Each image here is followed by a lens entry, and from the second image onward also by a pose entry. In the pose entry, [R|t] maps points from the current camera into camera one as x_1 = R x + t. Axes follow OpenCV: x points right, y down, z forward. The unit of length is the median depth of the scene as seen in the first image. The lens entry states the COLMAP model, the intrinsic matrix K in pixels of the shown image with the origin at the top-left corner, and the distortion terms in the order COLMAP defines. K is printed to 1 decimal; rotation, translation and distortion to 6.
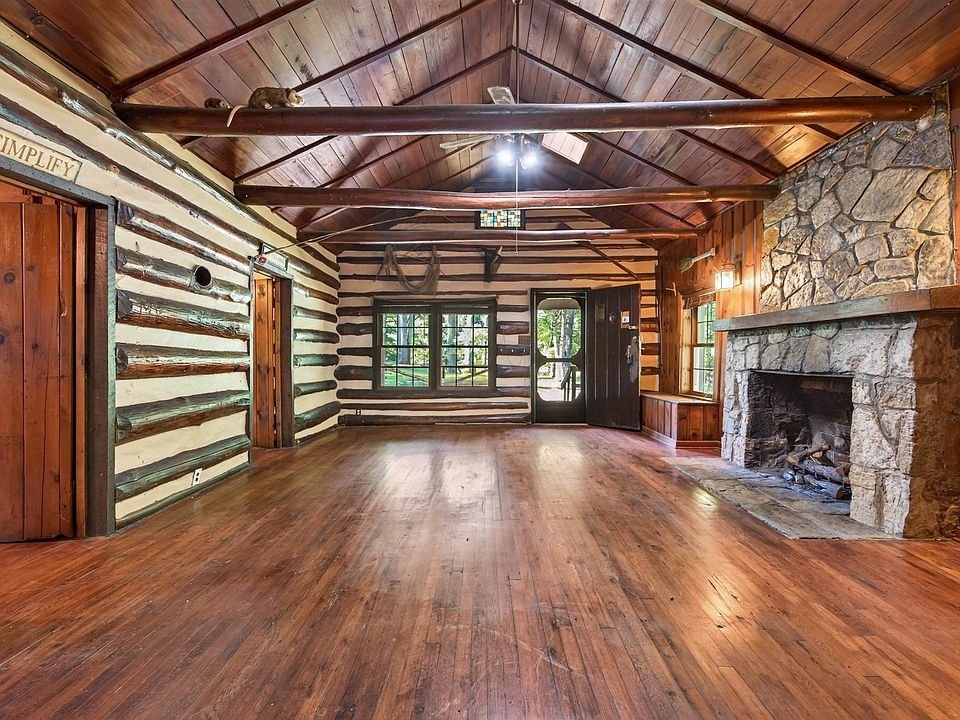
lens RADIAL K [[438.6, 0, 481.4], [0, 438.6, 357.9], [0, 0, 1]] dist [0.001905, -0.000299]
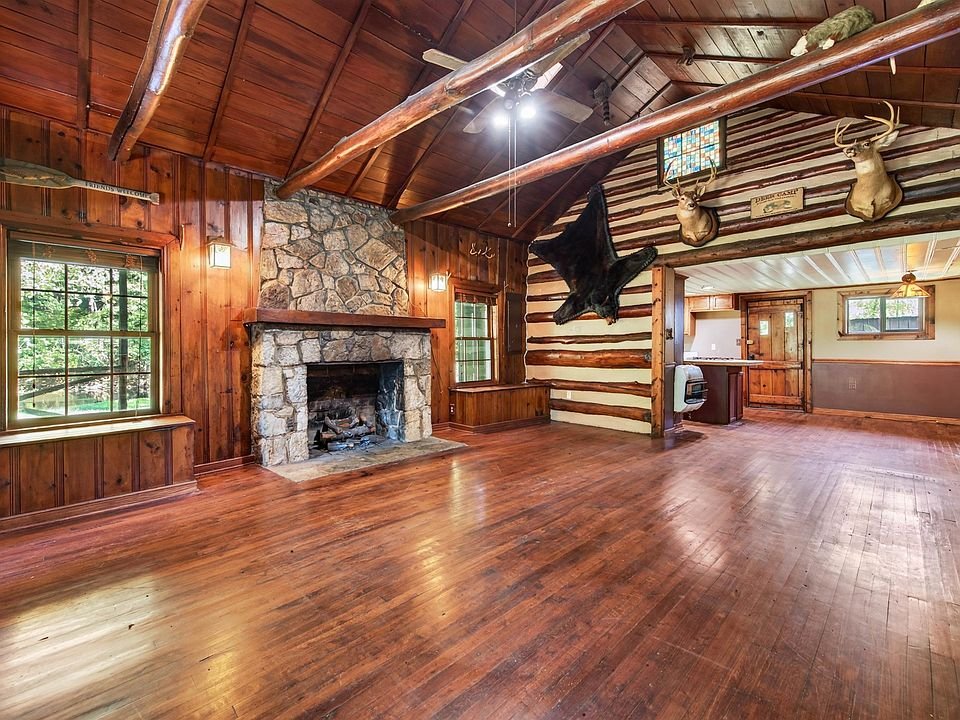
lens RADIAL K [[438.6, 0, 478.3], [0, 438.6, 353.9], [0, 0, 1]] dist [0.001905, -0.000299]
pose [[-0.728382, -0.006152, 0.685143, -0.430297], [0.009799, 0.999764, 0.019395, -0.012476], [-0.685101, 0.020841, -0.728150, 1.626297]]
